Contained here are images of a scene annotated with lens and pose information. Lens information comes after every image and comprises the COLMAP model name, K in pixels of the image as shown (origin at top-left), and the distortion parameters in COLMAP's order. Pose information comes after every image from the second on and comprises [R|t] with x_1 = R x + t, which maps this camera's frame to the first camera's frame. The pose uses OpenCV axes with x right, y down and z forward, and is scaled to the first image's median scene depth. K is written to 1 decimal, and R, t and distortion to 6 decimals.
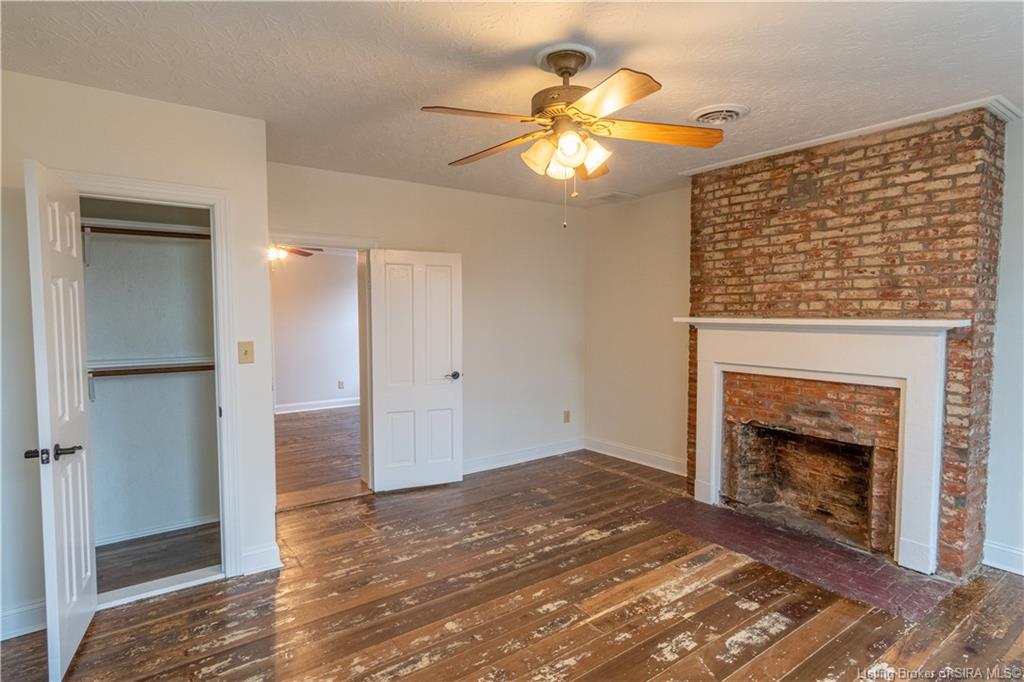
lens RADIAL K [[551.2, 0, 511.6], [0, 551.2, 342.3], [0, 0, 1]] dist [0.013538, -0.001557]
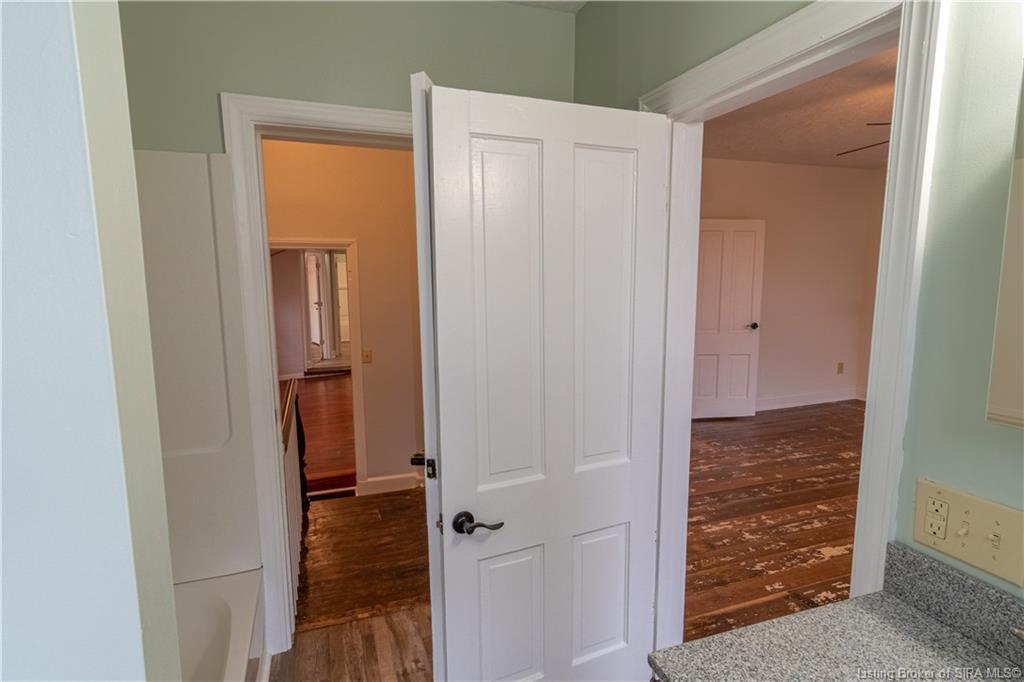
lens RADIAL K [[551.2, 0, 511.9], [0, 551.2, 342.8], [0, 0, 1]] dist [0.013538, -0.001557]
pose [[0.959885, 0.030664, -0.278712, -0.385338], [-0.010070, 0.997131, 0.075024, 0.018516], [0.280213, -0.069208, 0.957440, -0.384367]]
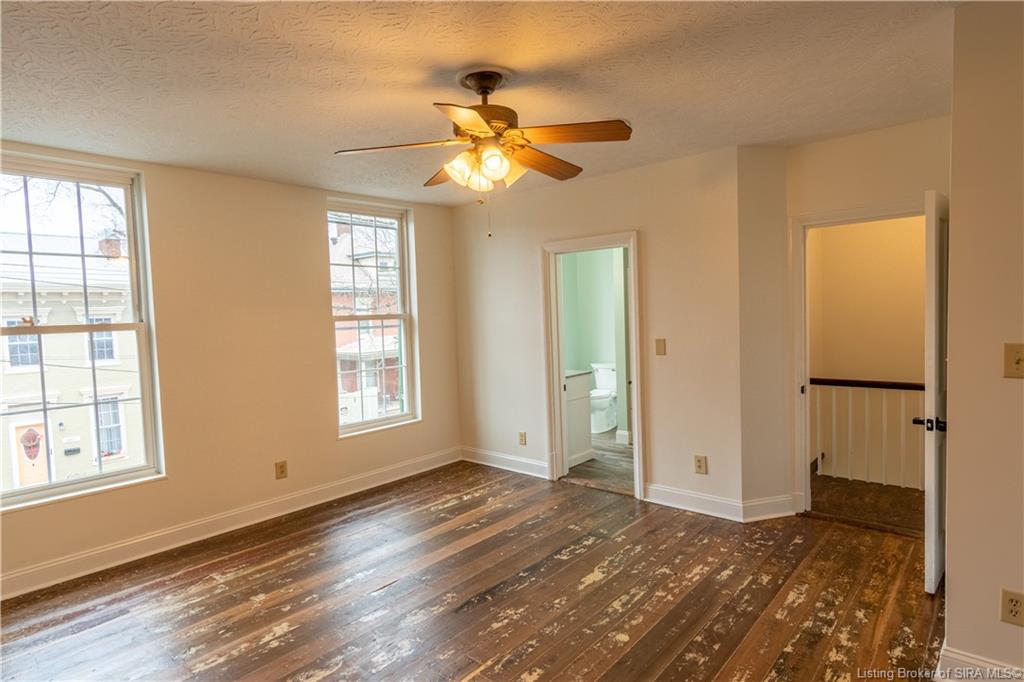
lens RADIAL K [[551.2, 0, 512.1], [0, 551.2, 342.0], [0, 0, 1]] dist [0.013538, -0.001557]
pose [[-0.975877, 0.047815, -0.213020, 0.213009], [0.023717, 0.993166, 0.114276, -0.093380], [0.217028, 0.106467, -0.970342, 1.510855]]
